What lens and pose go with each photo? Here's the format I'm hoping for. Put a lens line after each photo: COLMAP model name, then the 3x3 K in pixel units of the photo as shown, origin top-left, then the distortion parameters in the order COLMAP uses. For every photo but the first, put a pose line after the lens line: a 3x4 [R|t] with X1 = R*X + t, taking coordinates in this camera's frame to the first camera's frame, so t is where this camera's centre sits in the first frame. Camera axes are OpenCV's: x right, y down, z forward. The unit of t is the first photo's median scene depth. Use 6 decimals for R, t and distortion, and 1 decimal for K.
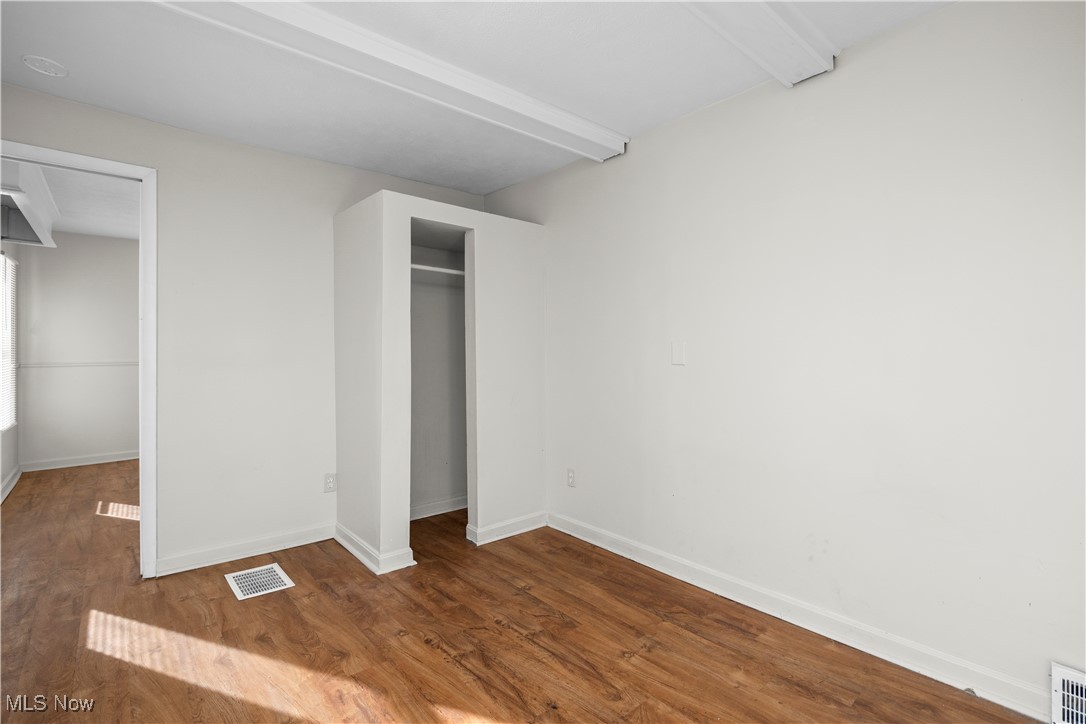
lens RADIAL K [[490.8, 0, 538.6], [0, 490.8, 356.4], [0, 0, 1]] dist [-0.016602, 0.000485]
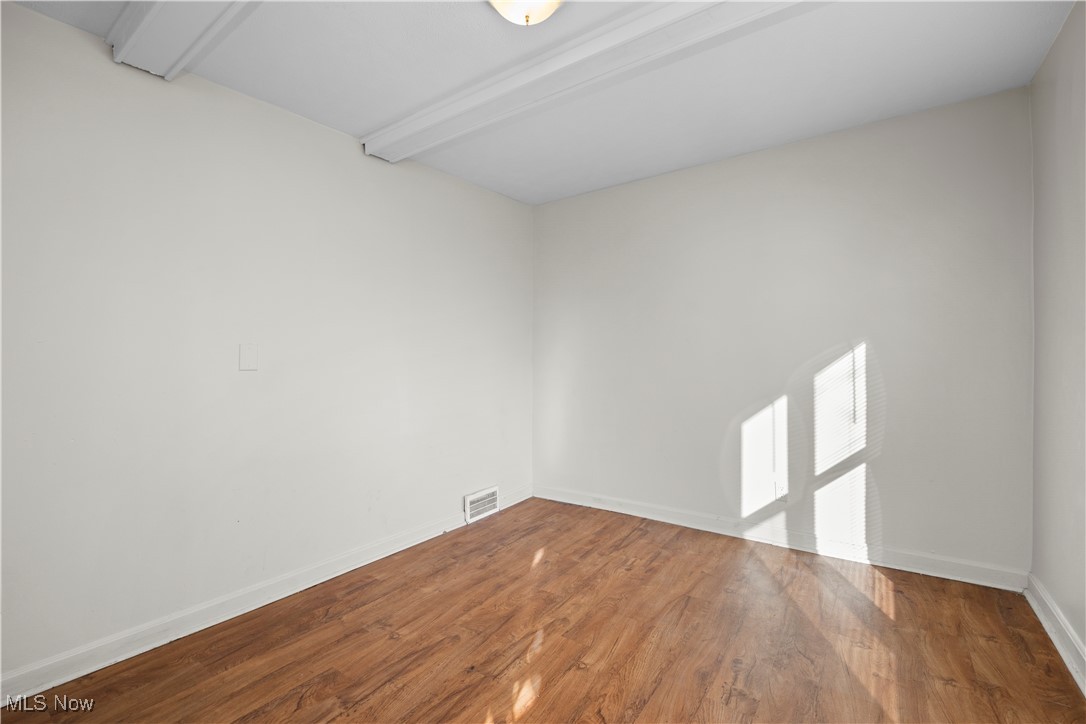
lens RADIAL K [[476.6, 0, 539.1], [0, 476.6, 359.2], [0, 0, 1]] dist [-0.004374, -0.000527]
pose [[-0.222601, -0.003605, 0.974903, -0.867503], [0.009927, 0.999933, 0.005964, -0.003466], [-0.974859, 0.011006, -0.222551, 0.871706]]
